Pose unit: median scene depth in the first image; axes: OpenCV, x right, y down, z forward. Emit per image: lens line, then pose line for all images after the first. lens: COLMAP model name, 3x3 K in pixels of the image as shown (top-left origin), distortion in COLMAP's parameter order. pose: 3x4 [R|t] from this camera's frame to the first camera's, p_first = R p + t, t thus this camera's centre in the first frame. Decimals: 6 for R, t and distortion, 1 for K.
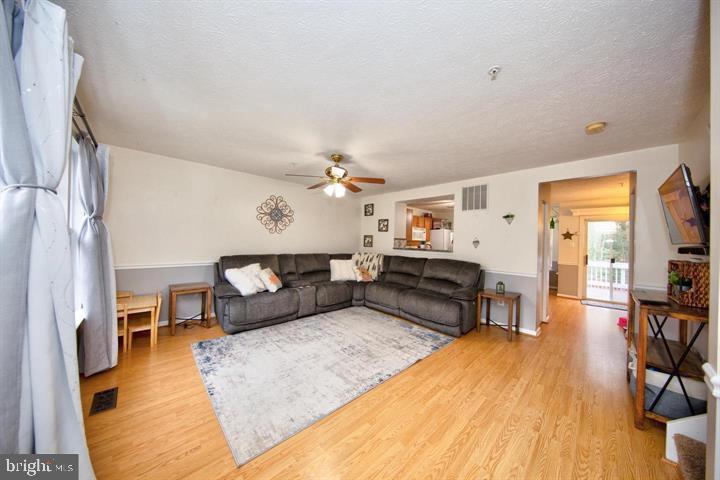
lens RADIAL K [[232.9, 0, 360.0], [0, 232.9, 240.0], [0, 0, 1]] dist [0.002079, 0.000057]
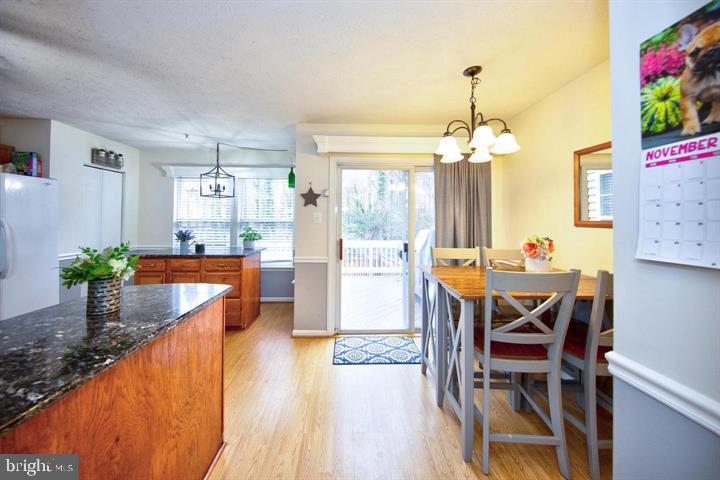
lens RADIAL K [[253.3, 0, 351.9], [0, 253.3, 217.1], [0, 0, 1]] dist [-0.001411, -0.000235]
pose [[0.673532, -0.009054, 0.739102, 0.954416], [0.008536, 0.999954, 0.004471, 0.029271], [-0.739108, 0.003297, 0.673578, 1.001037]]
